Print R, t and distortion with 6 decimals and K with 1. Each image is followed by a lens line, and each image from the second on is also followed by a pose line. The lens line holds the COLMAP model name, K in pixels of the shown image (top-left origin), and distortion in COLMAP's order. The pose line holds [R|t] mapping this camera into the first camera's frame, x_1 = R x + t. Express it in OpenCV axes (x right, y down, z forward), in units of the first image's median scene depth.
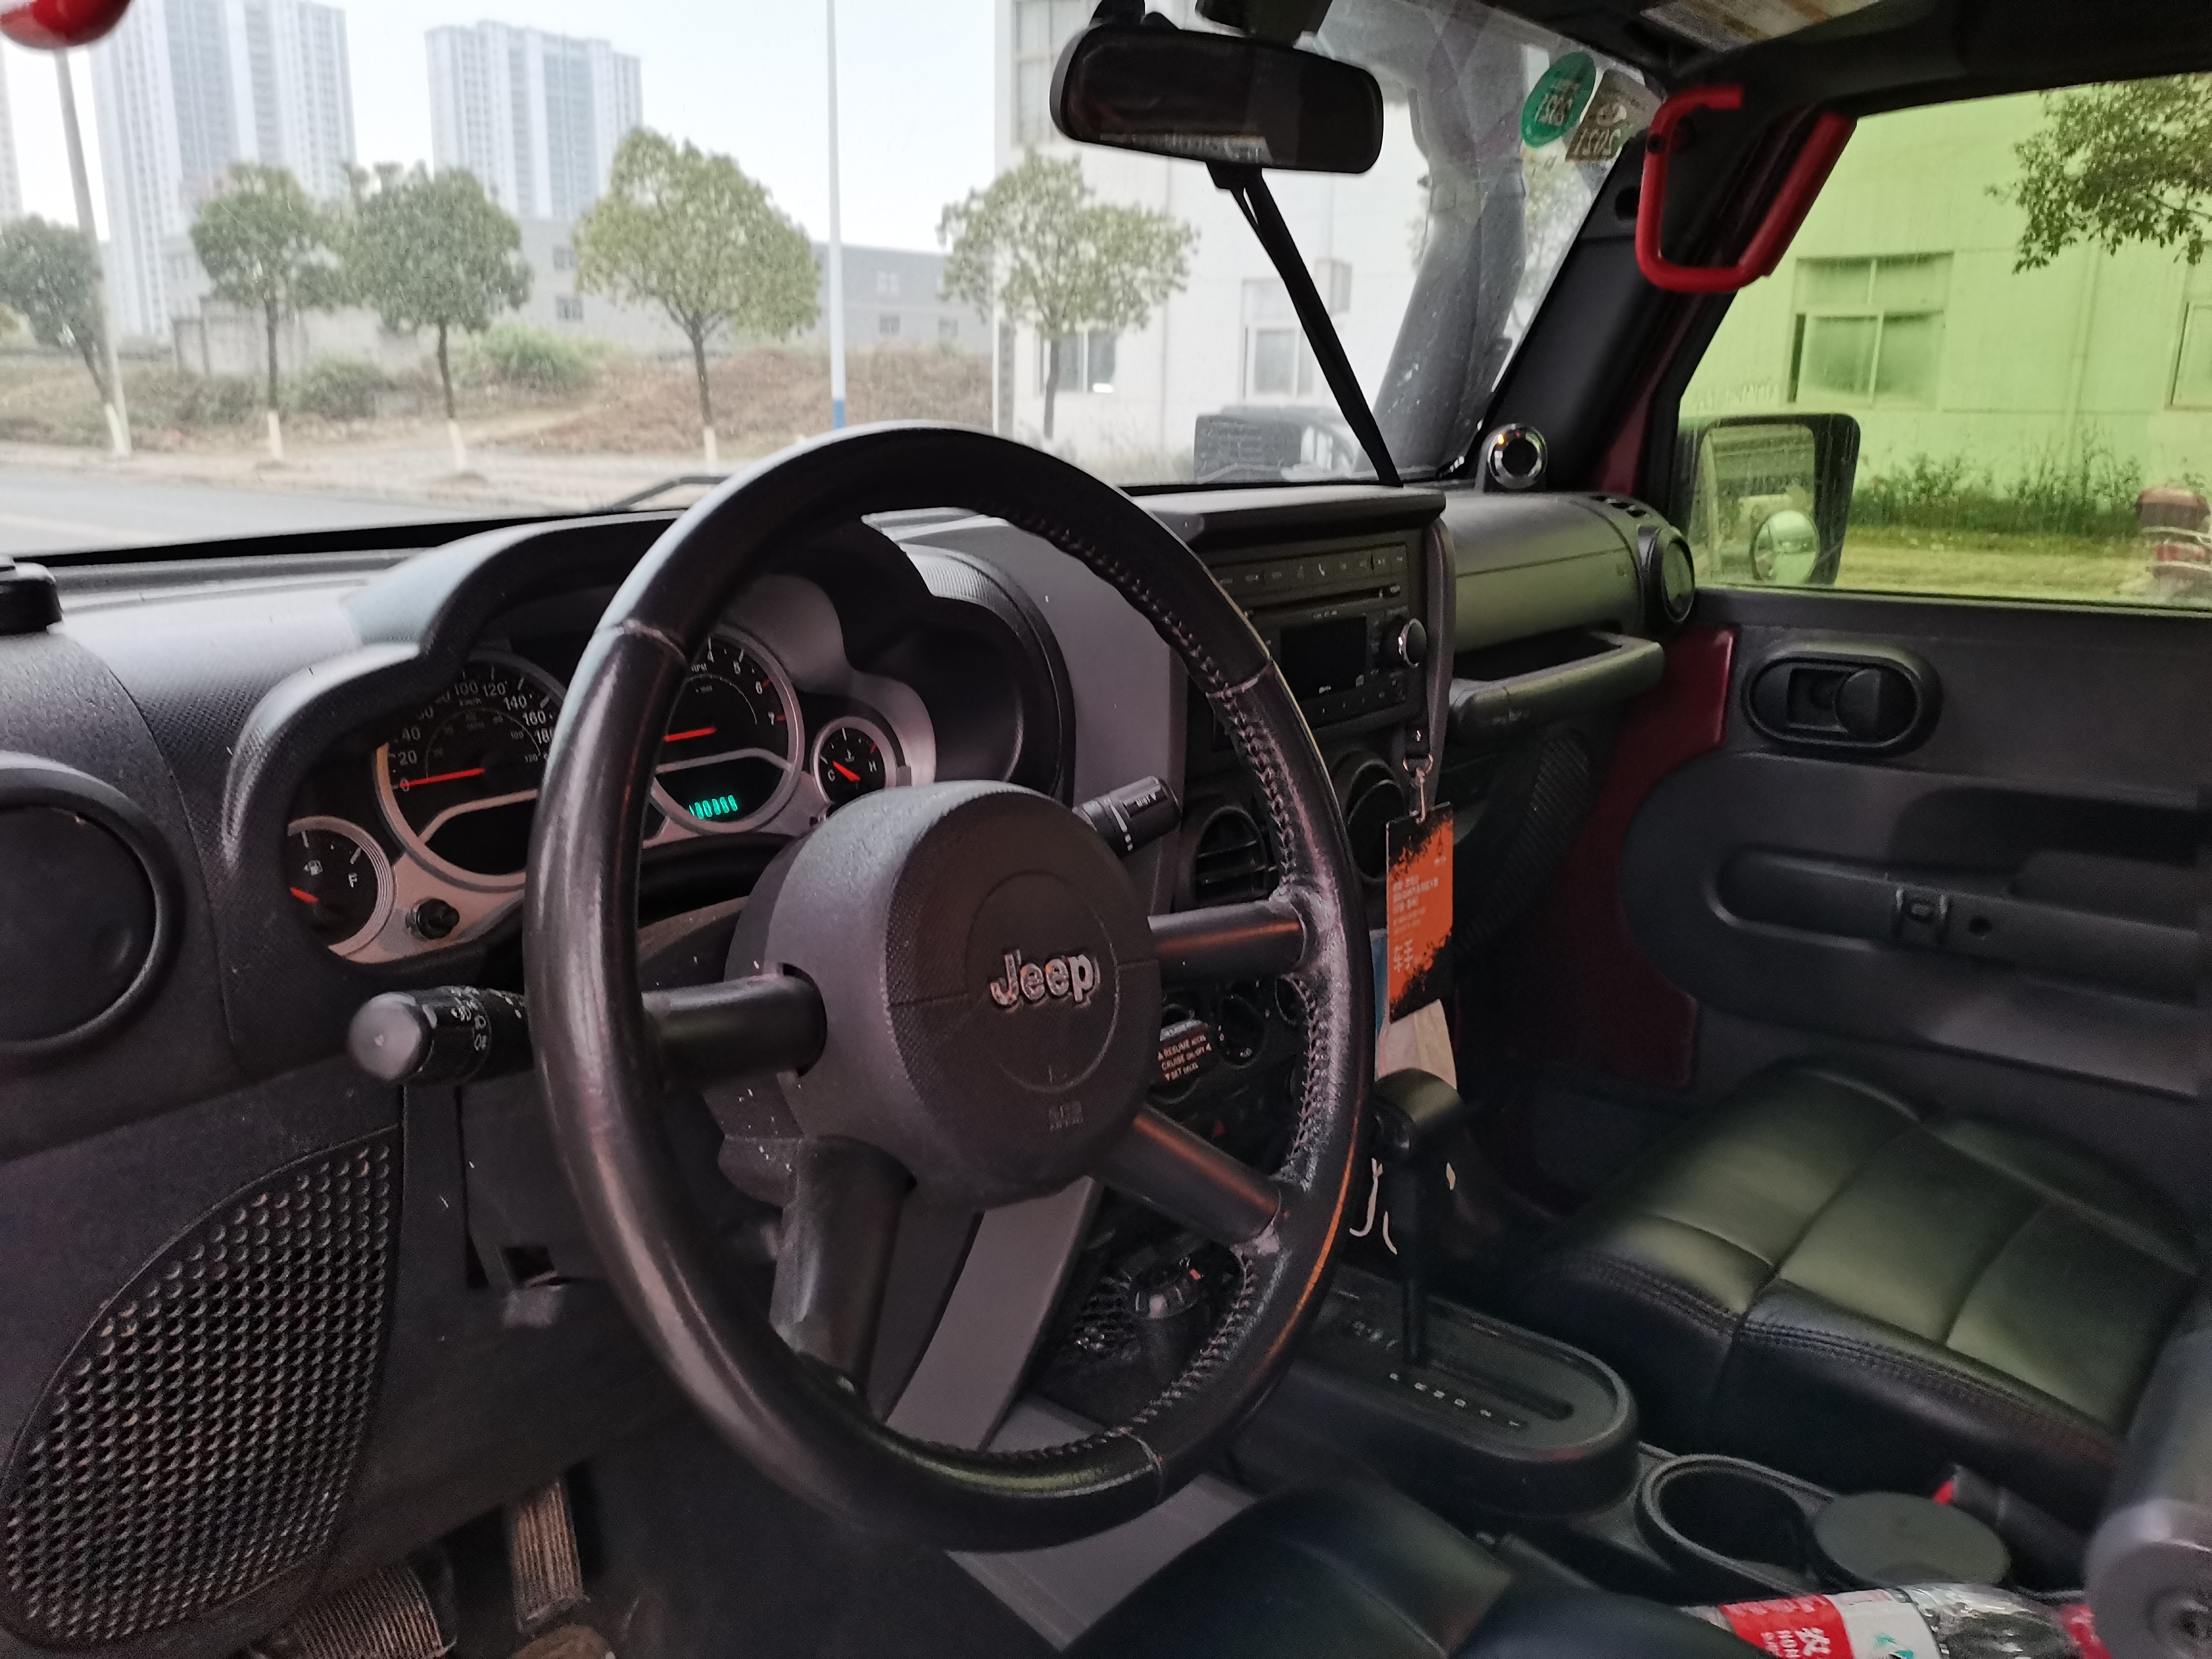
lens RADIAL K [[1730.8, 0, 1101.5], [0, 1730.8, 836.3], [0, 0, 1]] dist [0.040338, -0.051147]
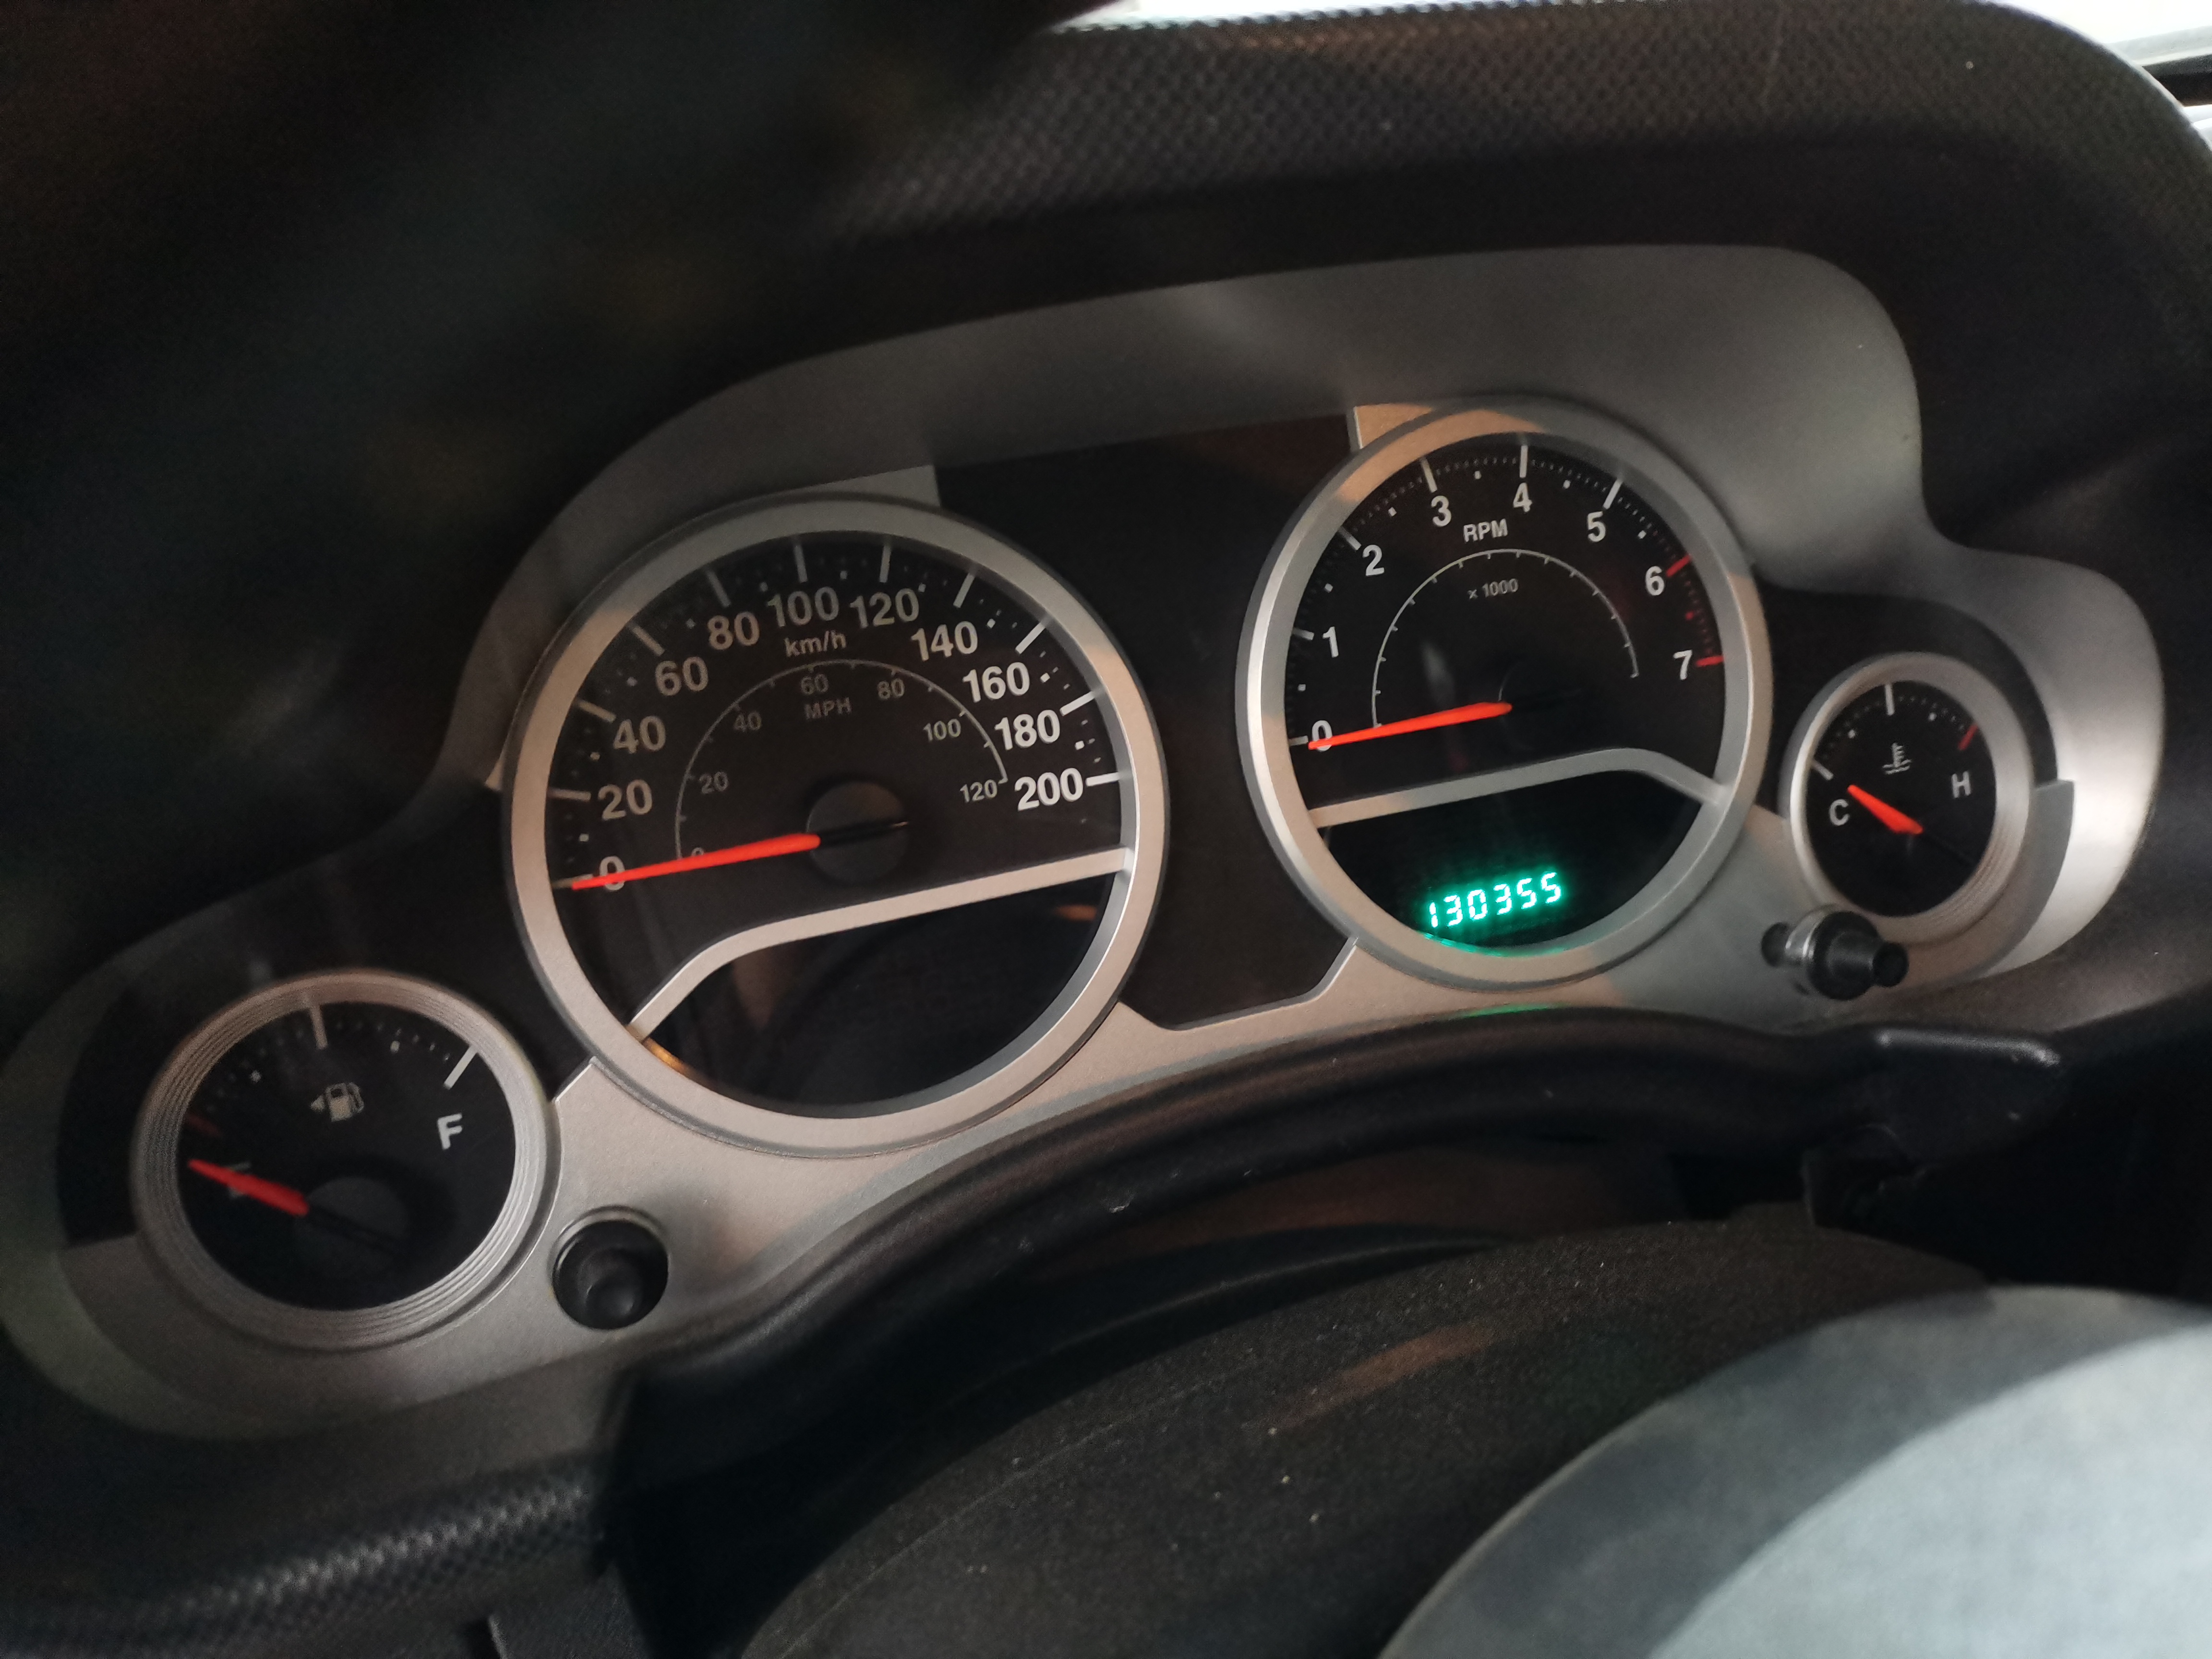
lens RADIAL K [[1730.8, 0, 1098.4], [0, 1730.8, 837.9], [0, 0, 1]] dist [0.040338, -0.051147]
pose [[0.846386, 0.125333, -0.517612, -0.072507], [-0.047477, 0.985801, 0.161065, -0.062499], [0.530449, -0.111748, 0.840319, 0.452354]]
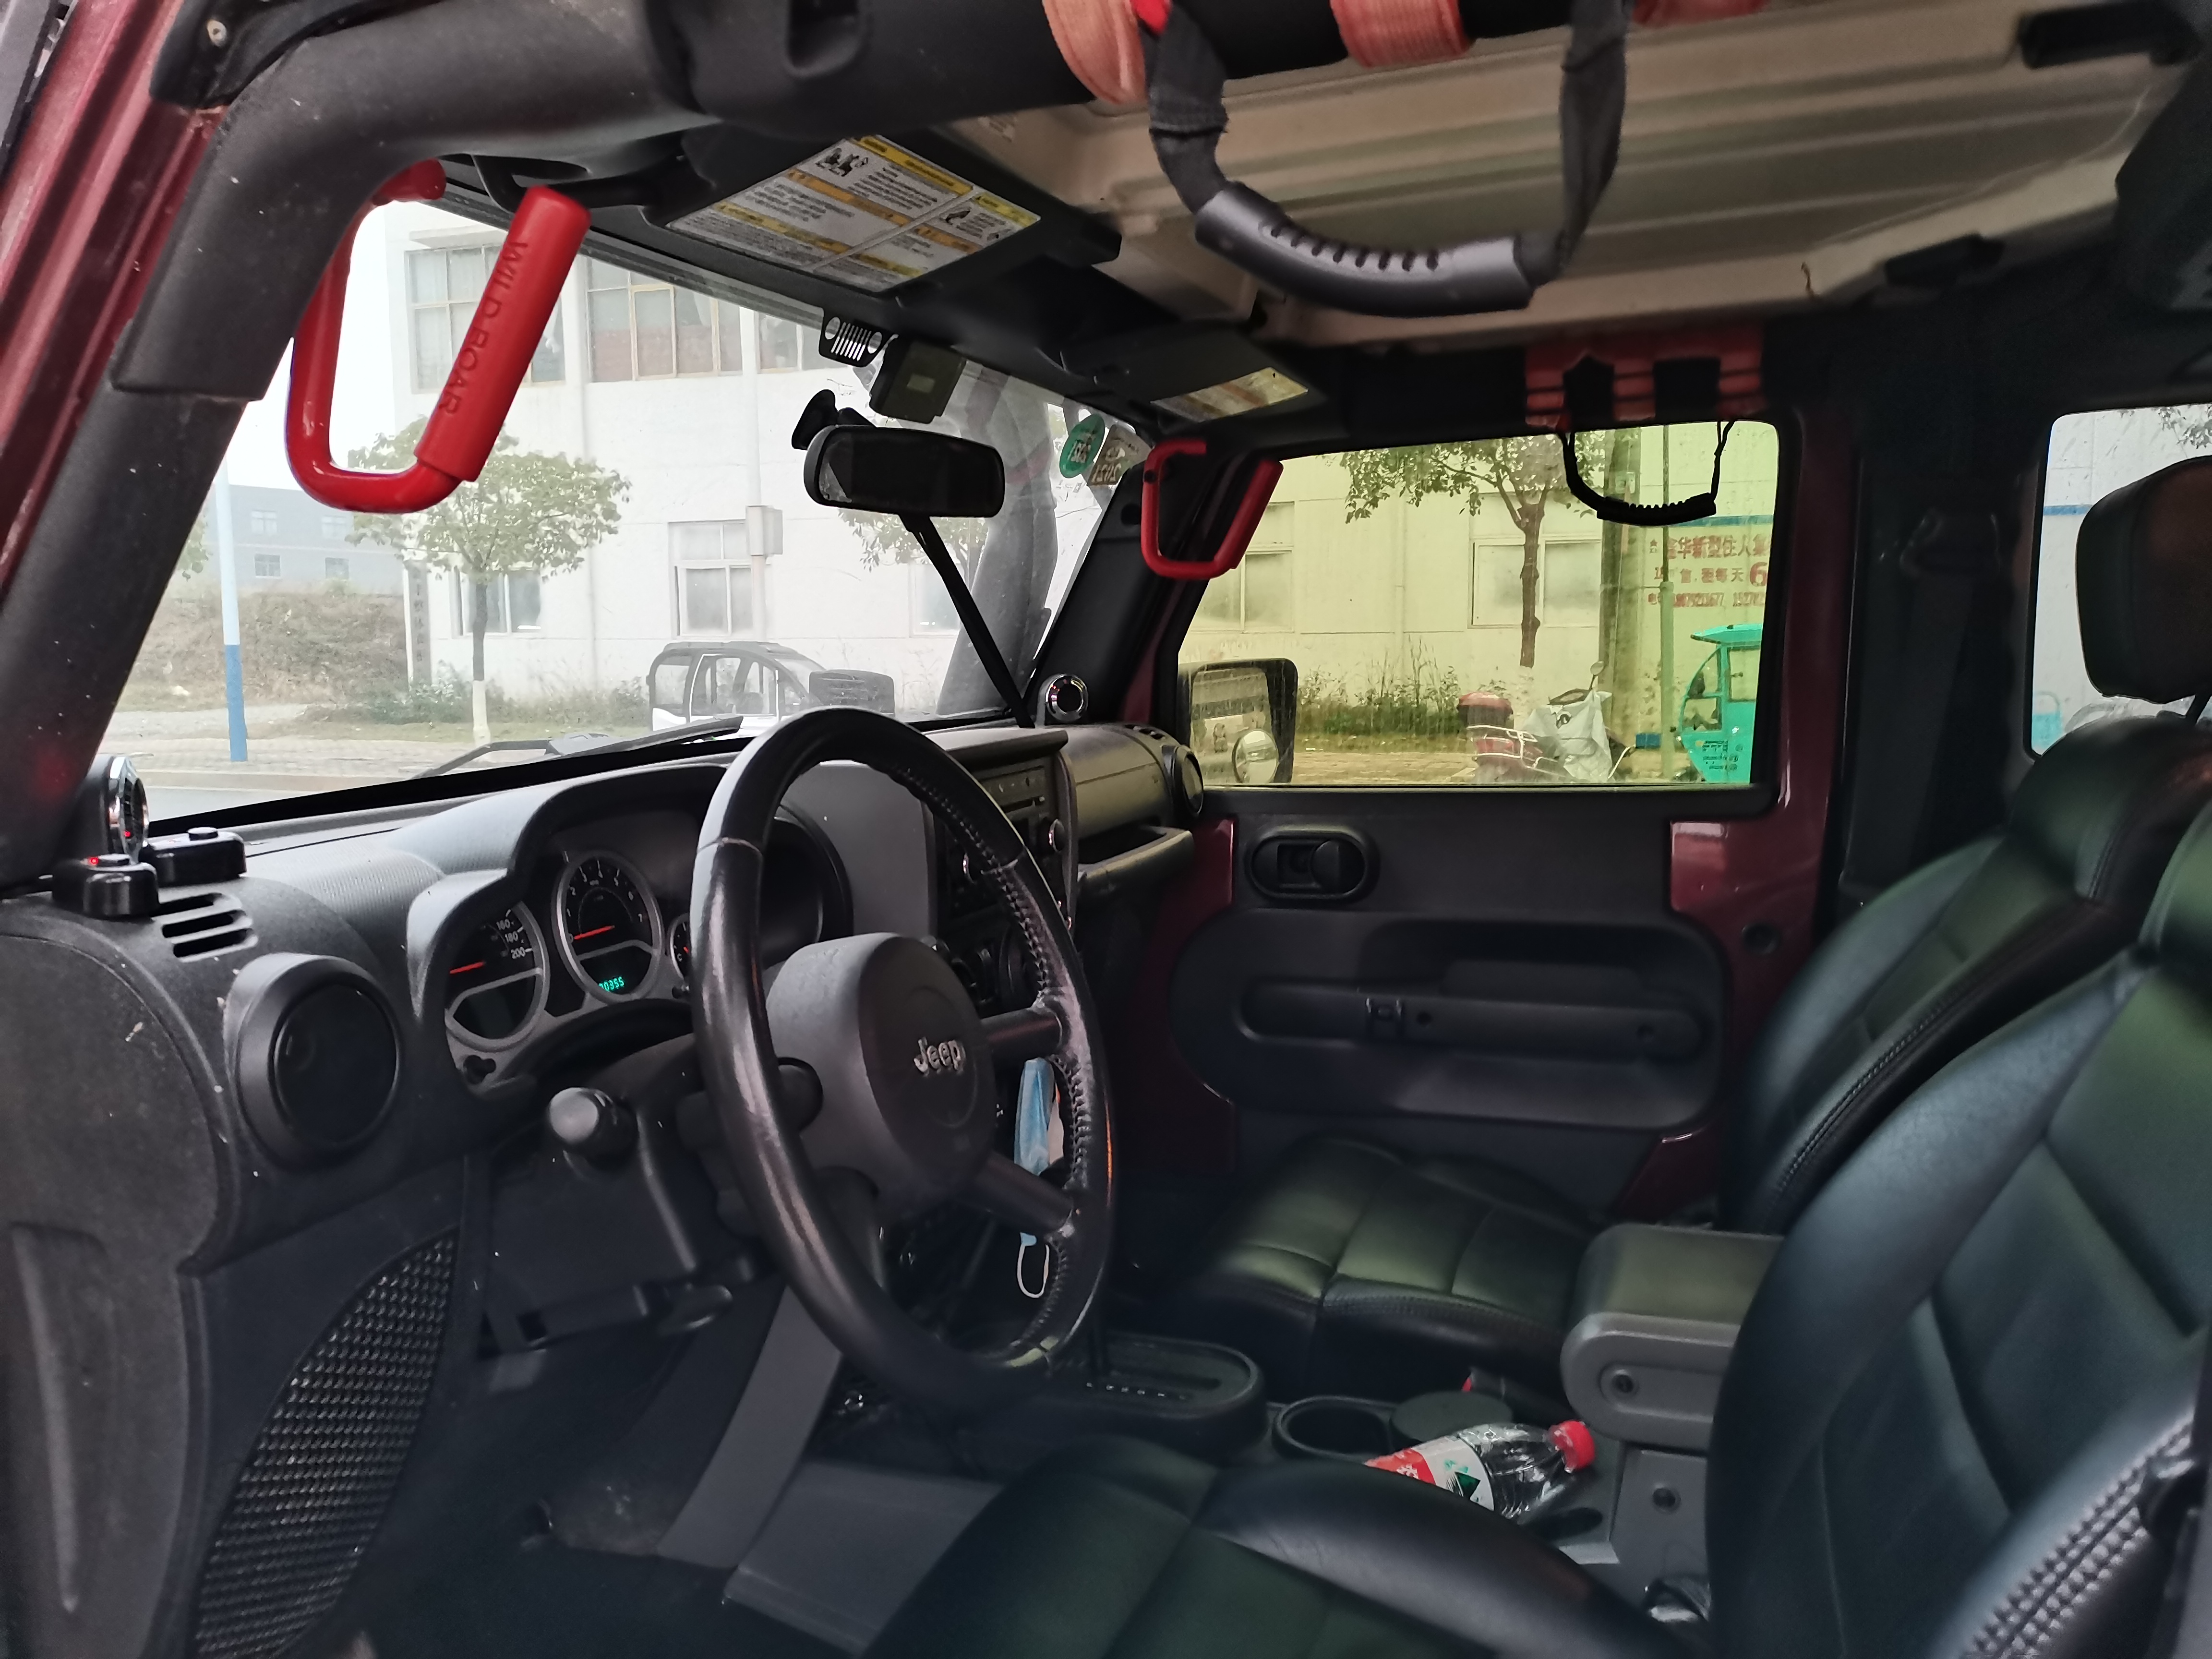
lens RADIAL K [[1730.8, 0, 1101.3], [0, 1730.8, 837.2], [0, 0, 1]] dist [0.040338, -0.051147]
pose [[0.945552, -0.062028, 0.319506, -0.204387], [0.101928, 0.988725, -0.109699, 0.040249], [-0.309099, 0.136292, 0.941213, -0.286985]]
